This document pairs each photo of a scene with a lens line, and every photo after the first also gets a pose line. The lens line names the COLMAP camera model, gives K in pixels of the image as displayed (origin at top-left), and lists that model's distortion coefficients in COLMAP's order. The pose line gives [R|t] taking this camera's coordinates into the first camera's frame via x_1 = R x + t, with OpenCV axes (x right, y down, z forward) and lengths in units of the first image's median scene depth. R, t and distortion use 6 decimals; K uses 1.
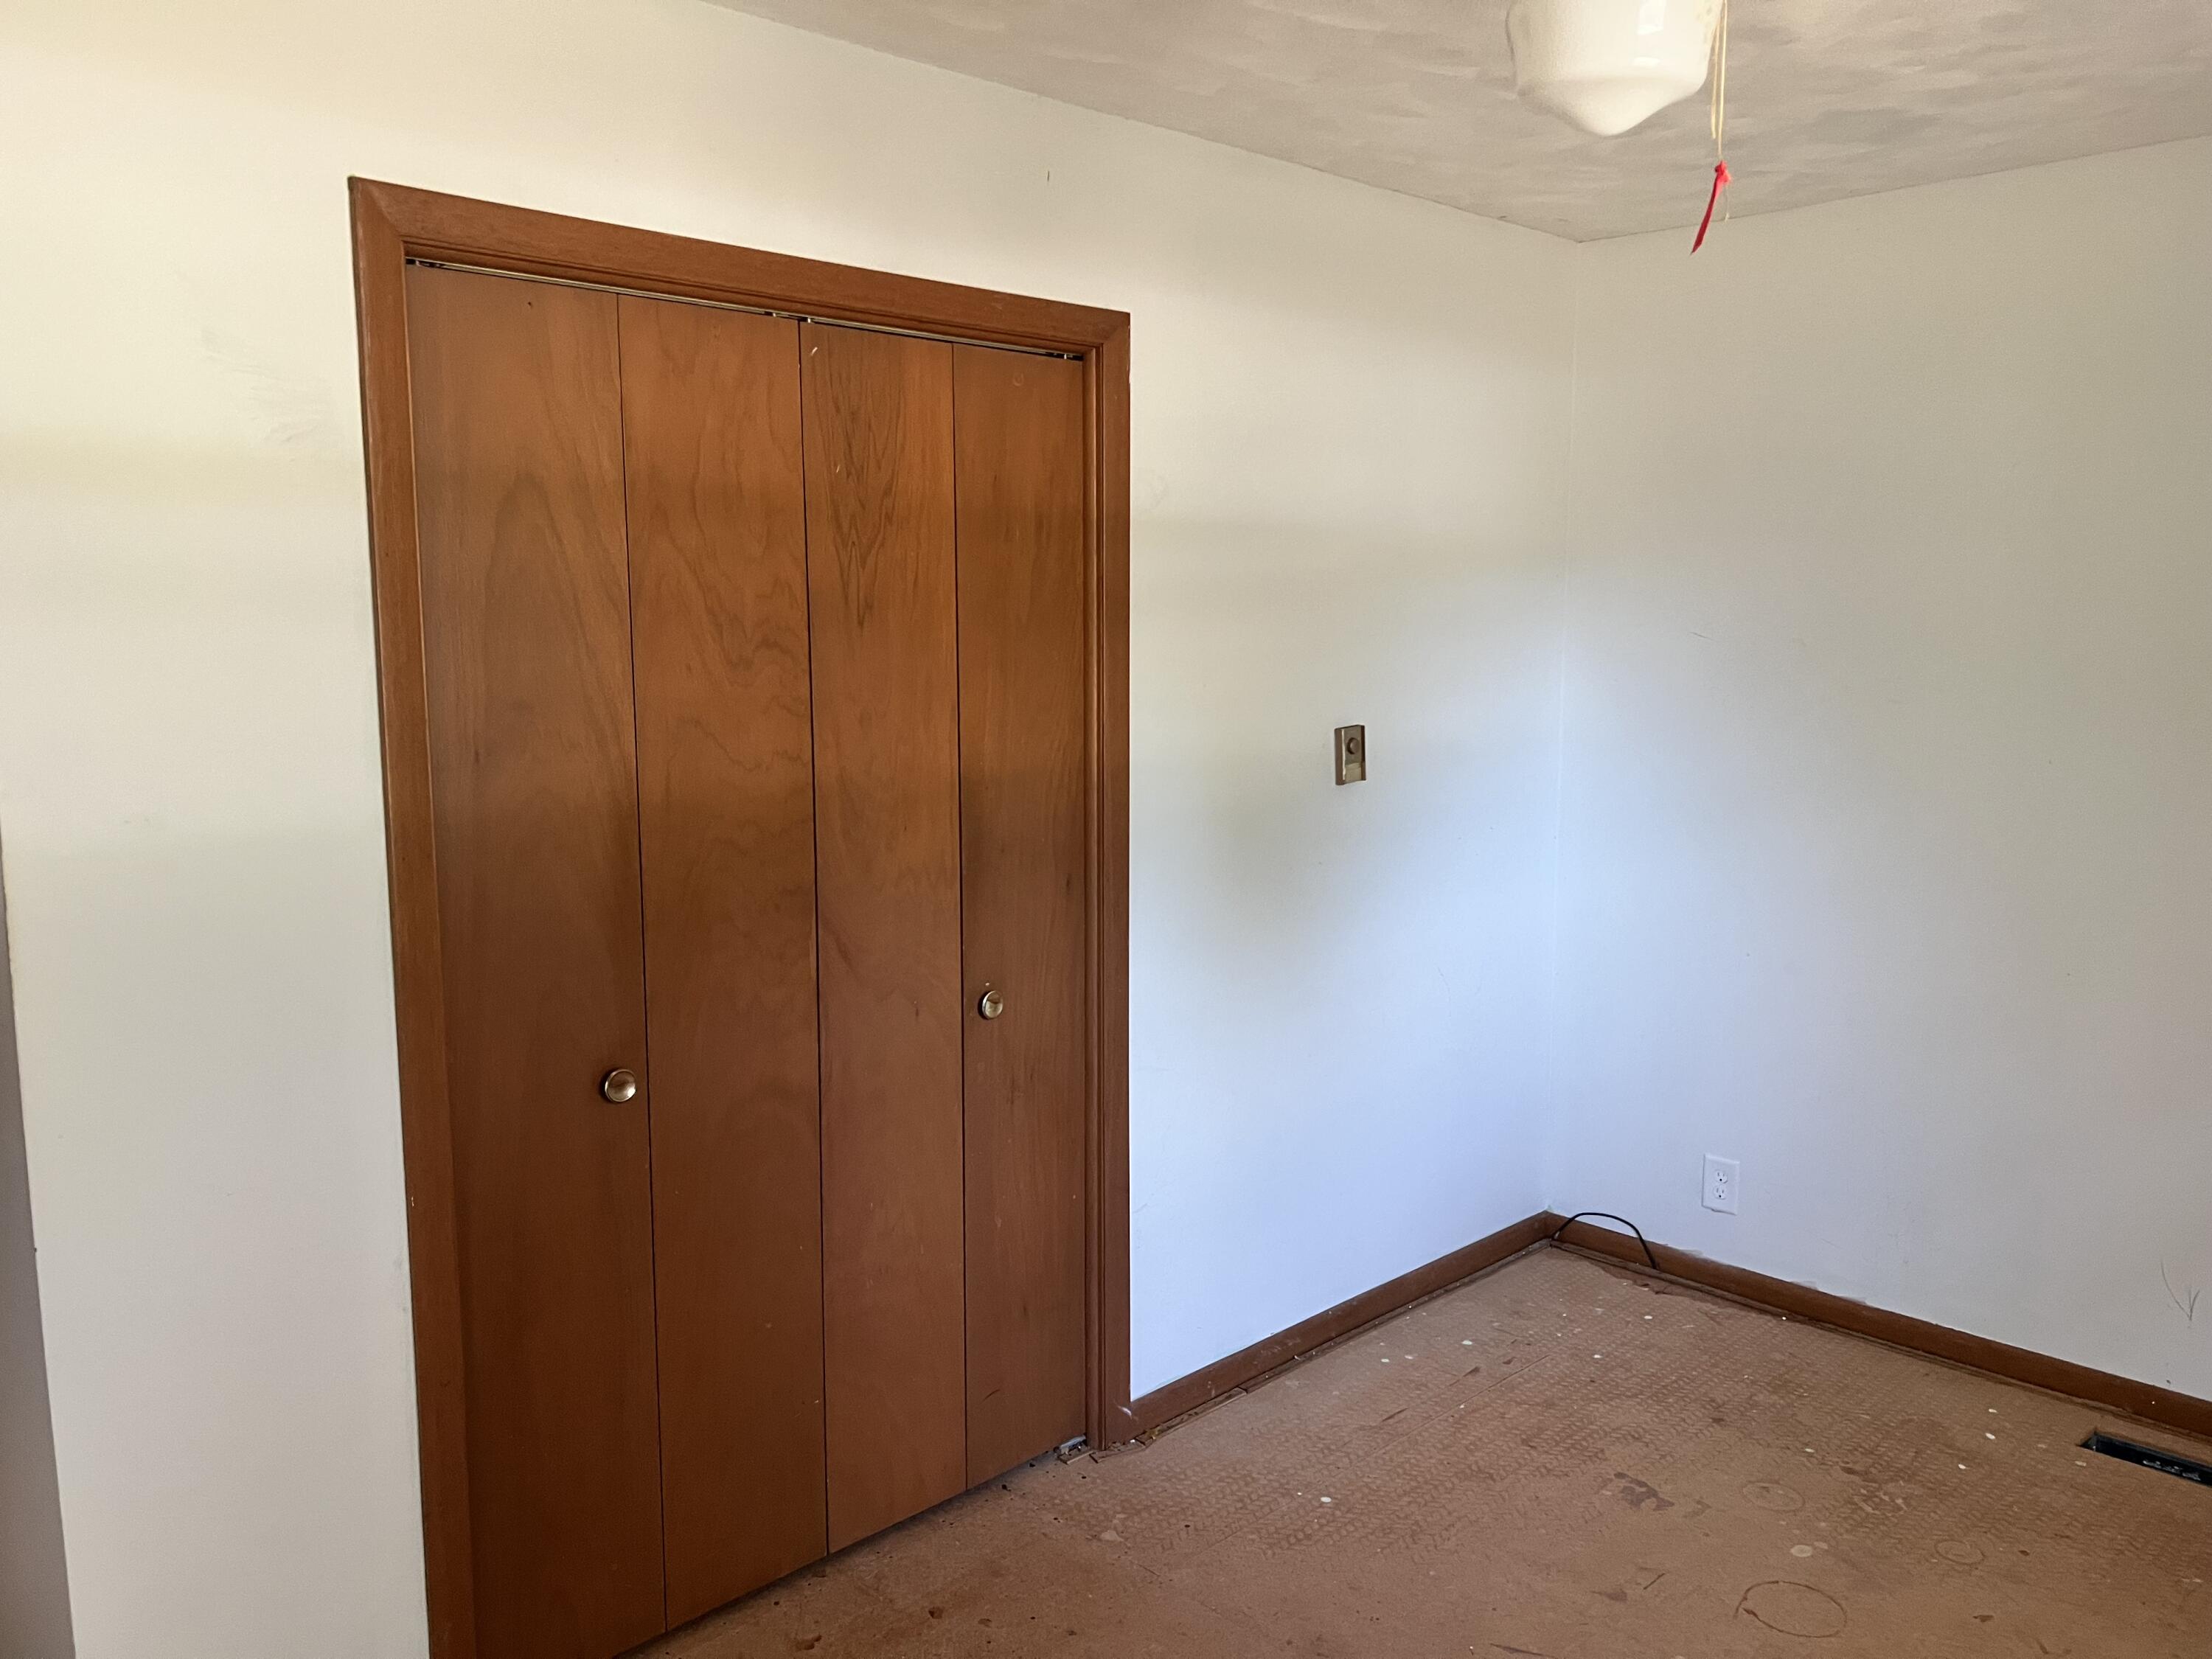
lens RADIAL K [[1676.3, 0, 1088.9], [0, 1676.3, 842.5], [0, 0, 1]] dist [0.071321, -0.070766]
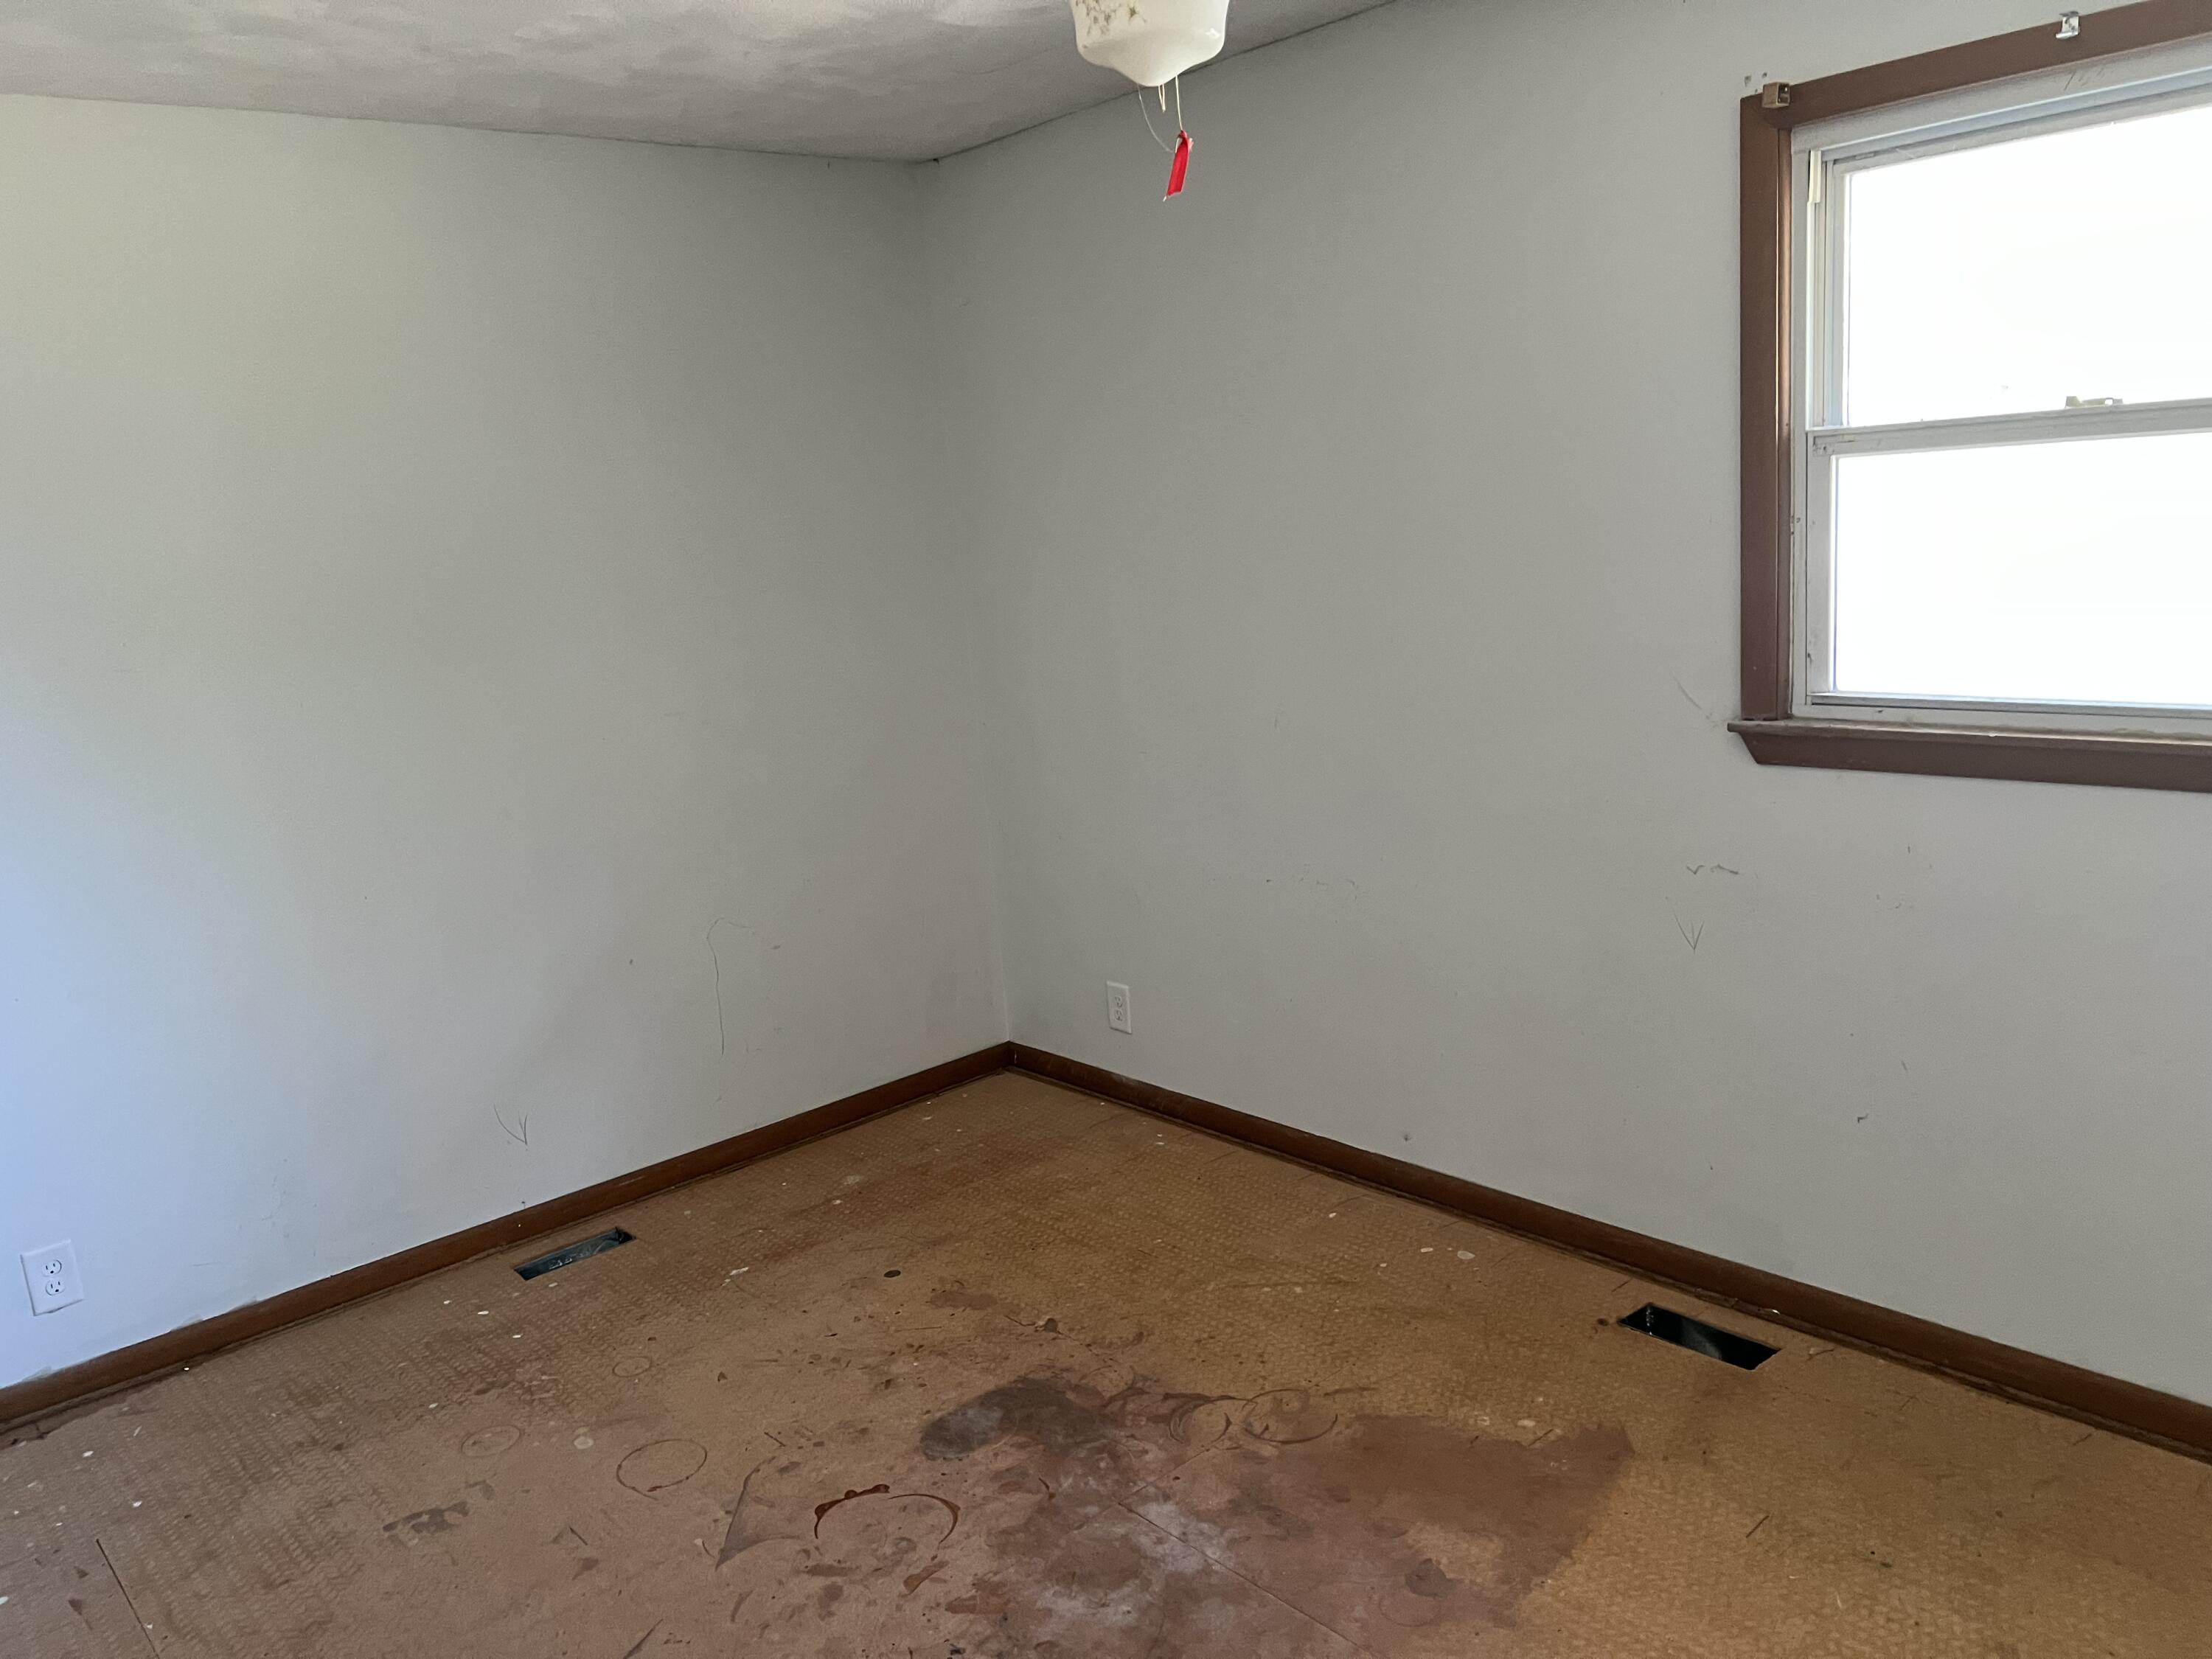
lens RADIAL K [[1676.3, 0, 1088.9], [0, 1676.3, 842.5], [0, 0, 1]] dist [0.071321, -0.070766]
pose [[0.062027, -0.207337, 0.976301, -0.452743], [0.220585, 0.956843, 0.189191, -0.059660], [-0.973394, 0.203622, 0.105086, 0.459598]]
